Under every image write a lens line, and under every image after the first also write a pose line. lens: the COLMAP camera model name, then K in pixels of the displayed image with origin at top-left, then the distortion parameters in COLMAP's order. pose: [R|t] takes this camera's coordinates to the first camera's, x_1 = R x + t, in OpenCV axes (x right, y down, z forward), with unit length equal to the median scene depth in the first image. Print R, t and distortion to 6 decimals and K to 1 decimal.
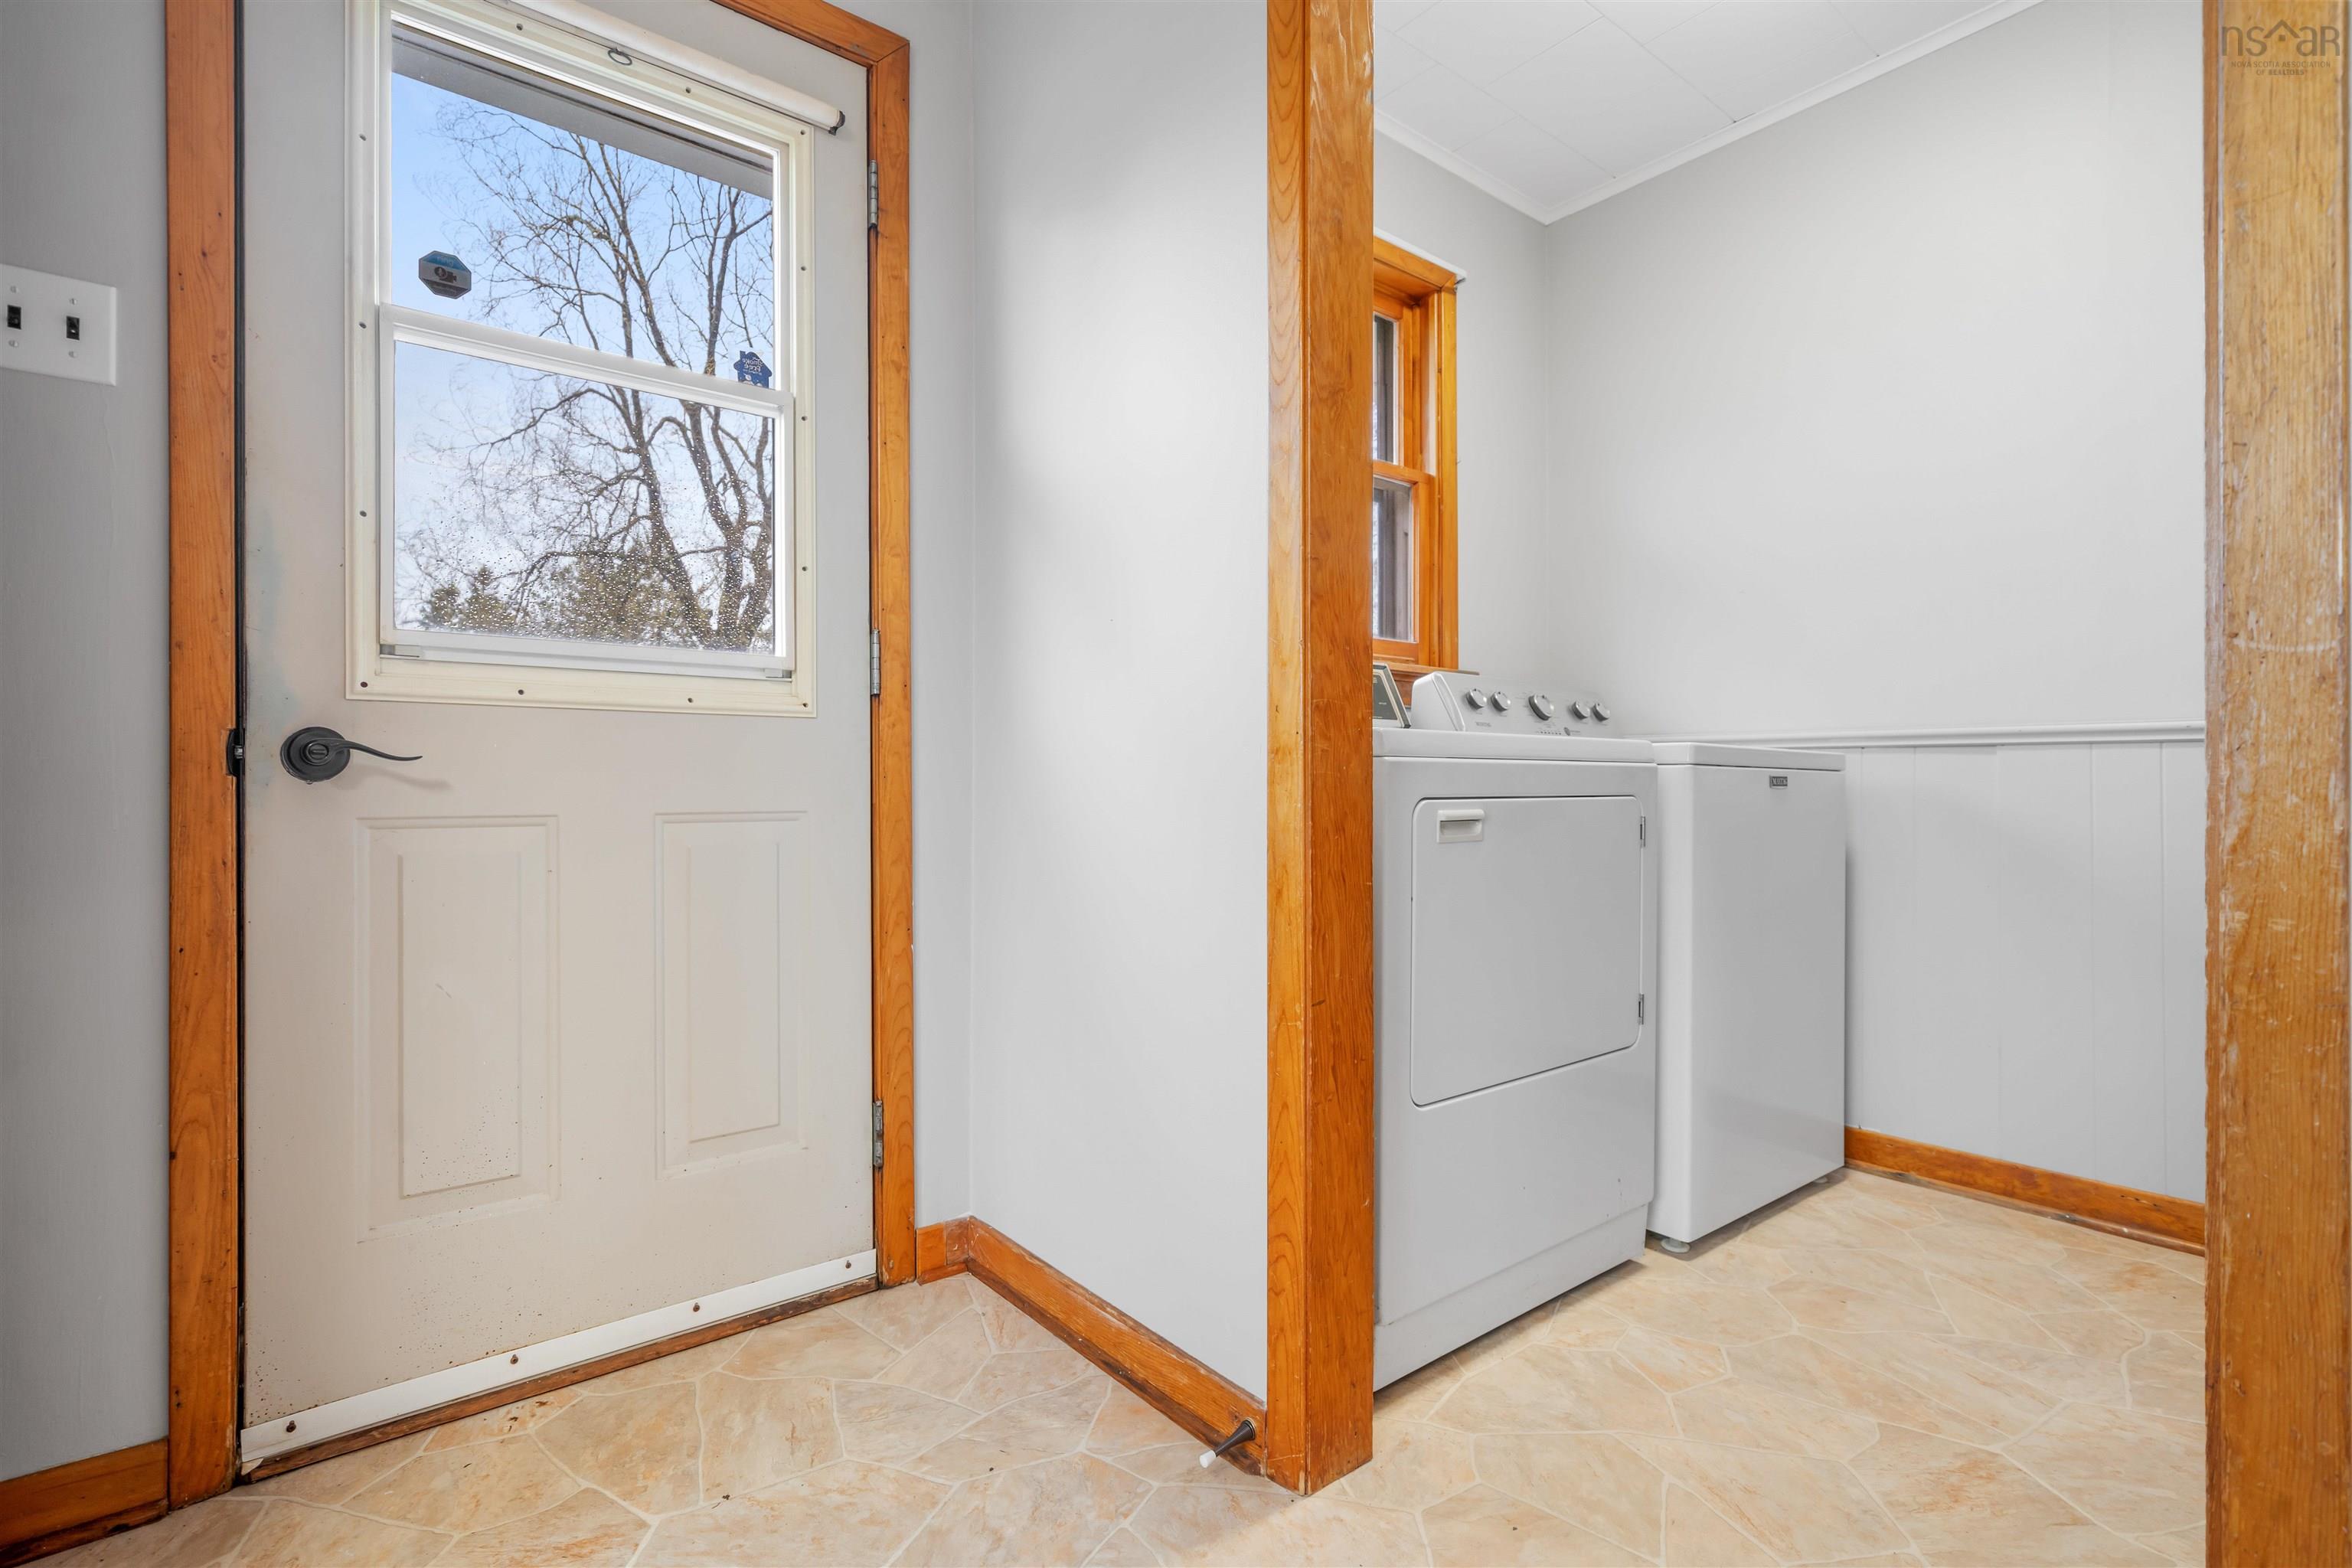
lens RADIAL K [[1092.1, 0, 1176.0], [0, 1092.1, 784.0], [0, 0, 1]] dist [-0.001143, -0.000771]
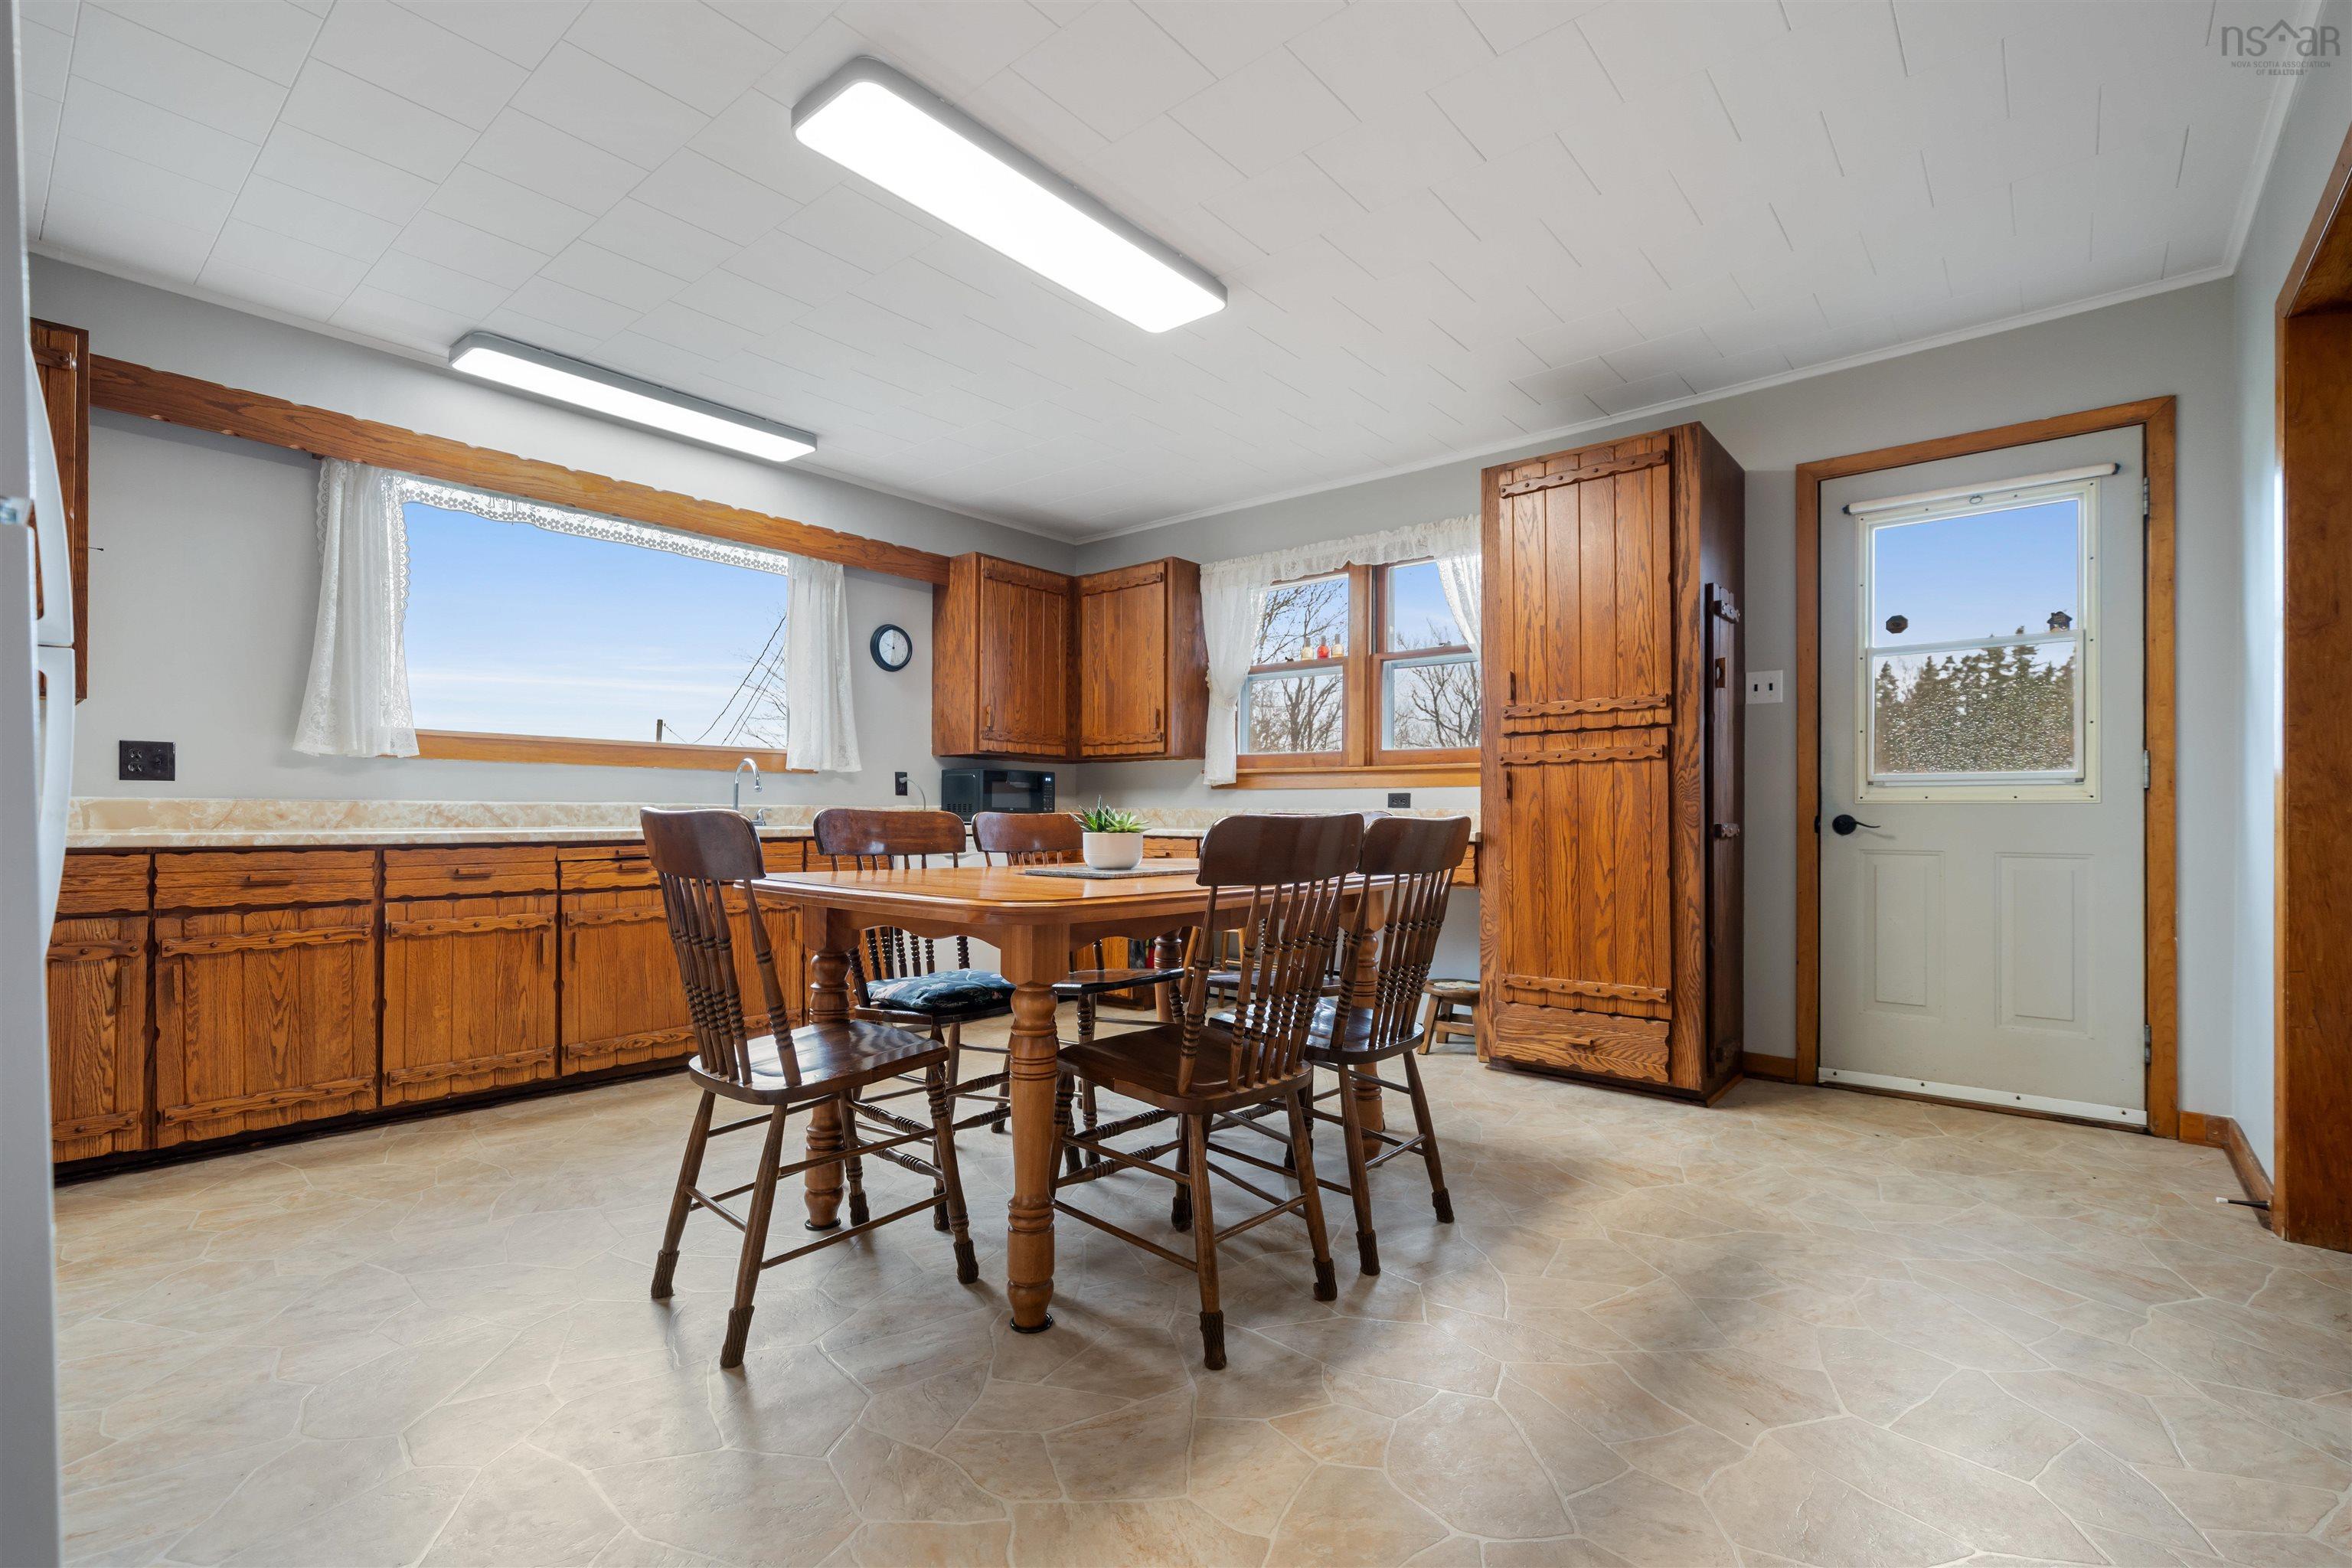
lens RADIAL K [[1040.7, 0, 1170.3], [0, 1040.7, 809.2], [0, 0, 1]] dist [-0.000023, -0.000140]
pose [[0.187834, -0.000671, -0.982200, 1.250530], [-0.003093, 0.999994, -0.001275, -0.050758], [0.982196, 0.003277, 0.187831, -0.978085]]
